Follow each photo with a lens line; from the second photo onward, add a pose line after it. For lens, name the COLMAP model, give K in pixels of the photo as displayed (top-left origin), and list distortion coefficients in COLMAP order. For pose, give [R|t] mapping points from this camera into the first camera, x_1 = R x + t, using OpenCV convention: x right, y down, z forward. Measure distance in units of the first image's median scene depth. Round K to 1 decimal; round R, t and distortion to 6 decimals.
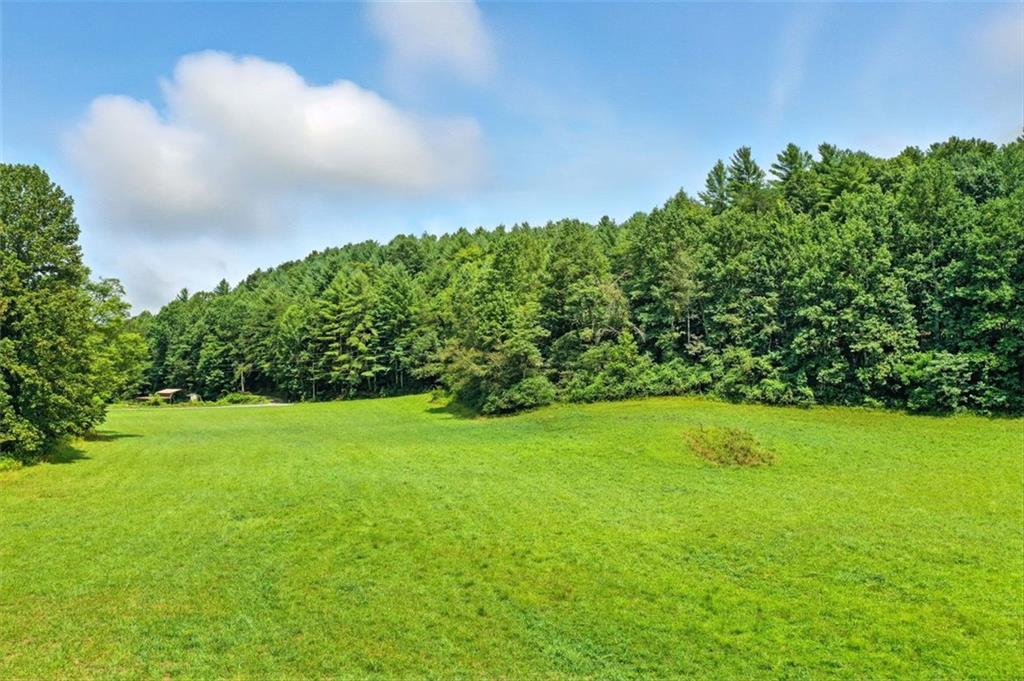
lens RADIAL K [[802.2, 0, 515.0], [0, 802.2, 340.0], [0, 0, 1]] dist [-0.002644, 0.001994]
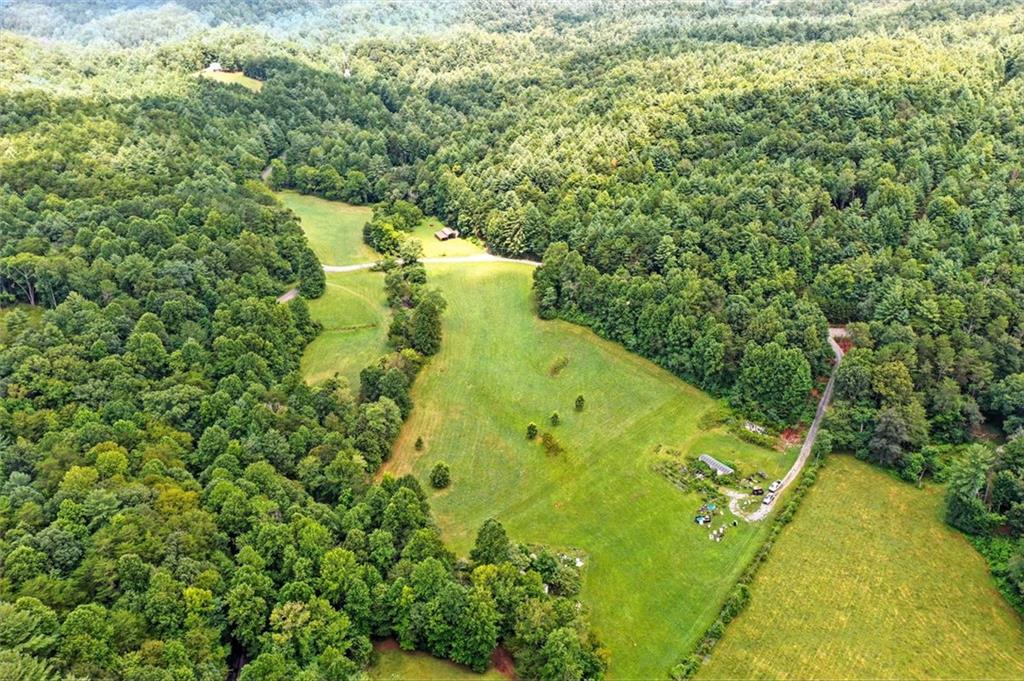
lens RADIAL K [[802.2, 0, 513.5], [0, 802.2, 340.3], [0, 0, 1]] dist [-0.002644, 0.001994]
pose [[0.953983, 0.135037, -0.267735, 0.893902], [0.017751, 0.865865, 0.499962, -1.722058], [0.299336, -0.481708, 0.823623, -2.155034]]
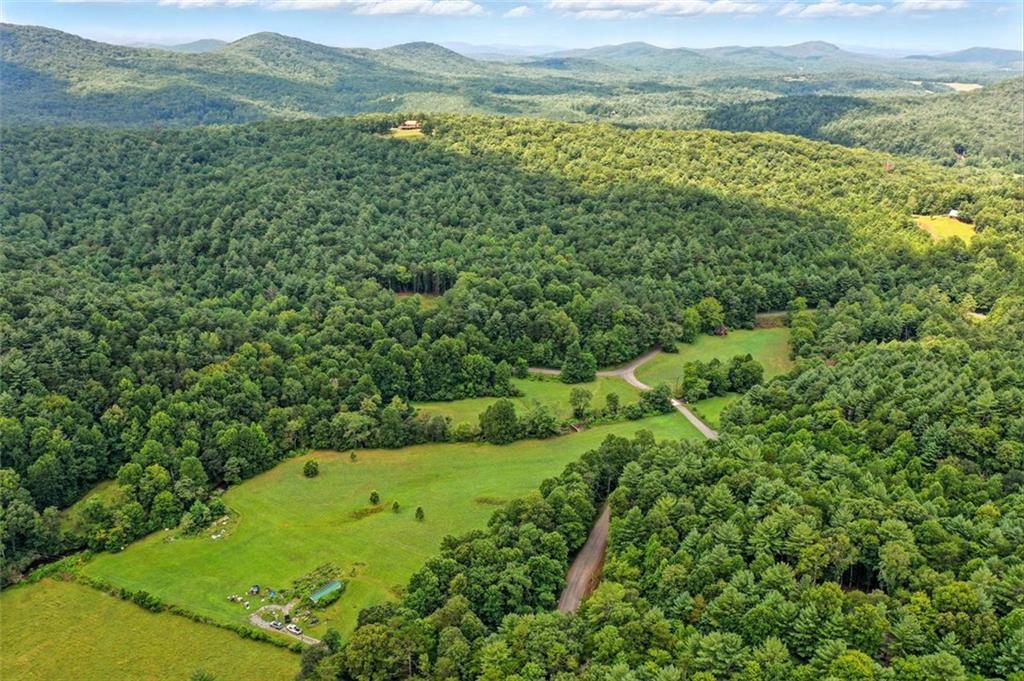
lens RADIAL K [[802.2, 0, 509.1], [0, 802.2, 347.5], [0, 0, 1]] dist [-0.002644, 0.001994]
pose [[-0.081857, 0.355307, -0.931159, 3.259035], [0.043617, 0.934676, 0.352815, -1.811116], [0.995689, -0.011734, -0.092007, 1.085984]]
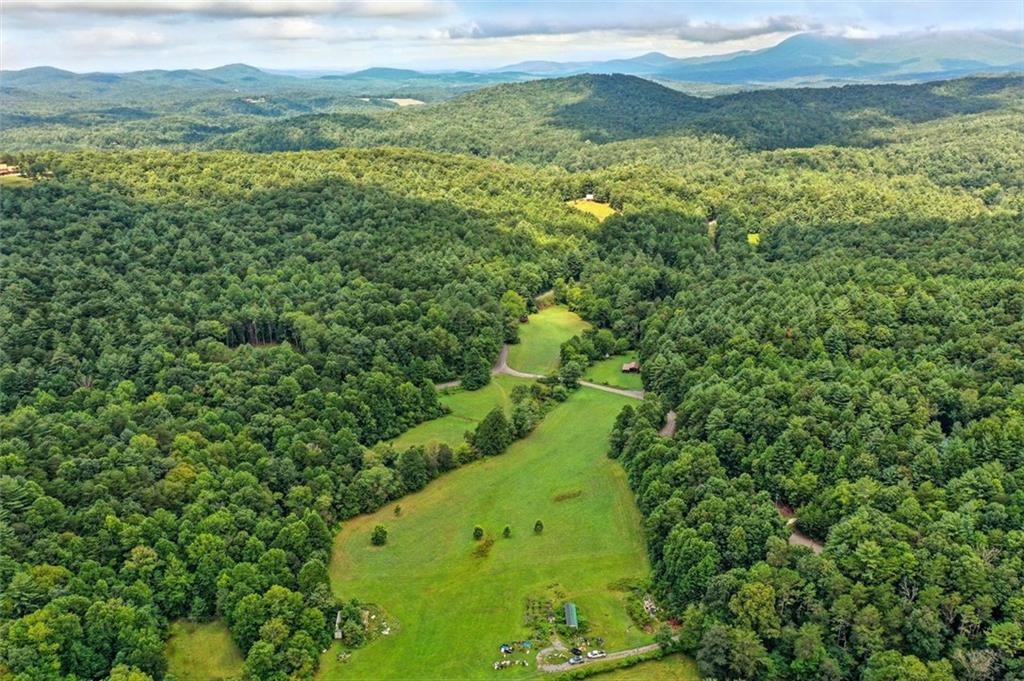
lens RADIAL K [[802.2, 0, 511.9], [0, 802.2, 341.5], [0, 0, 1]] dist [-0.002644, 0.001994]
pose [[0.570681, 0.265695, -0.777000, 2.756205], [0.045342, 0.934570, 0.352878, -1.926814], [0.819919, -0.236611, 0.521294, -1.336162]]
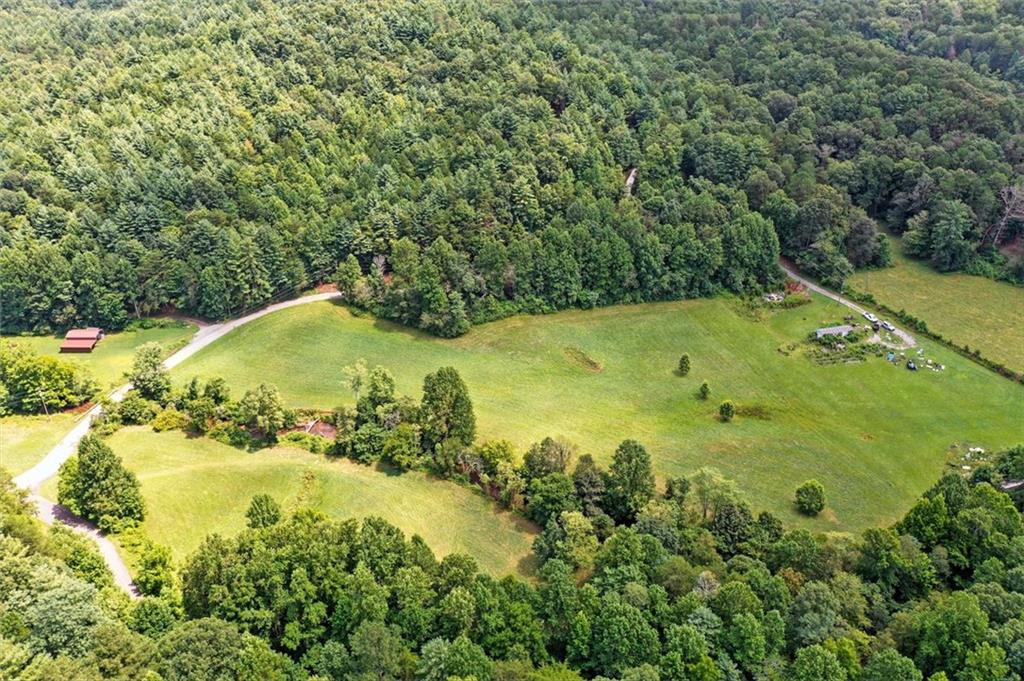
lens RADIAL K [[802.2, 0, 517.0], [0, 802.2, 337.1], [0, 0, 1]] dist [-0.002644, 0.001994]
pose [[0.681551, -0.358012, 0.638213, -1.642191], [-0.021923, 0.861767, 0.506830, -1.314882], [-0.731442, -0.359422, 0.579490, -0.689023]]
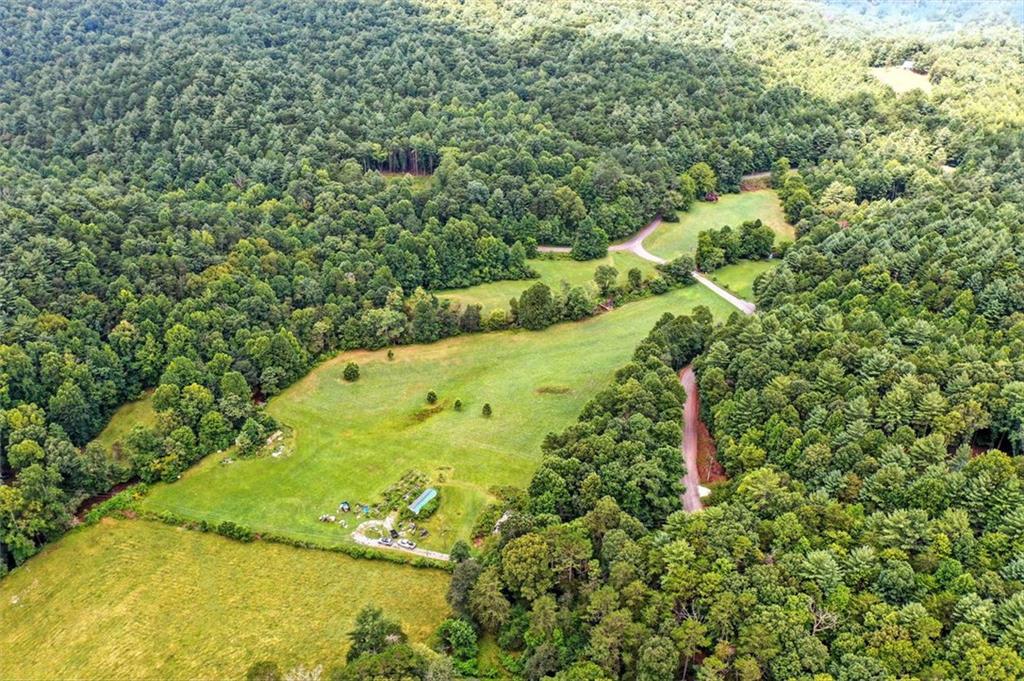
lens RADIAL K [[802.2, 0, 510.9], [0, 802.2, 340.9], [0, 0, 1]] dist [-0.002644, 0.001994]
pose [[0.073646, 0.495297, -0.865596, 3.068205], [0.044542, 0.865454, 0.499005, -1.839942], [0.996289, -0.075305, 0.041675, 0.359481]]
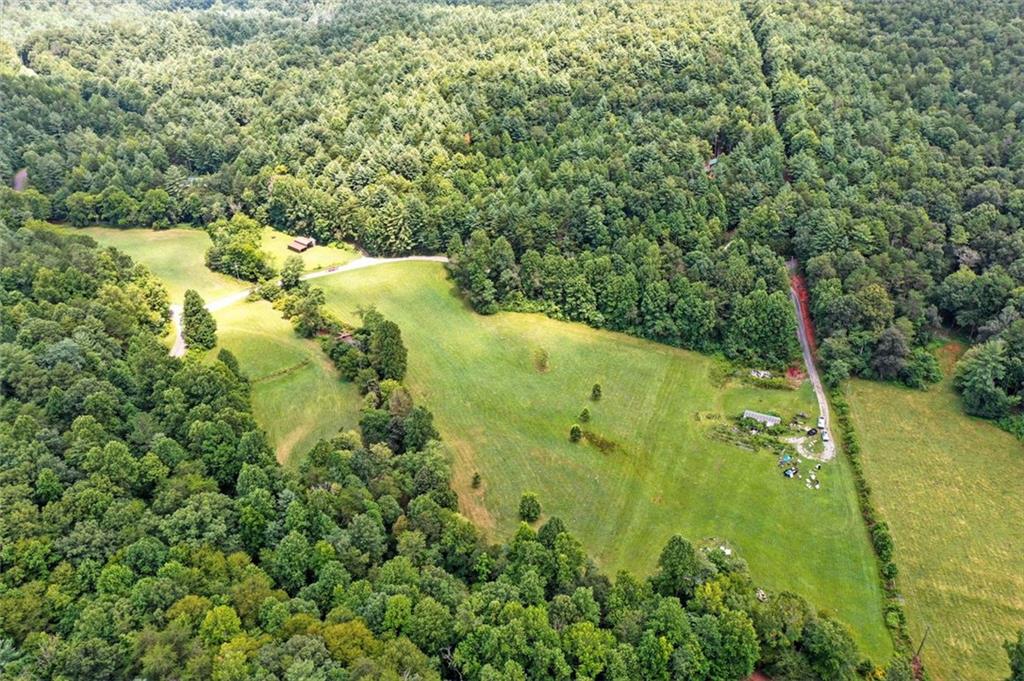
lens RADIAL K [[802.2, 0, 515.7], [0, 802.2, 340.0], [0, 0, 1]] dist [-0.002644, 0.001994]
pose [[0.989886, -0.081731, 0.115952, -0.295044], [0.006660, 0.843230, 0.537512, -1.722033], [-0.141705, -0.531303, 0.835246, -1.981503]]
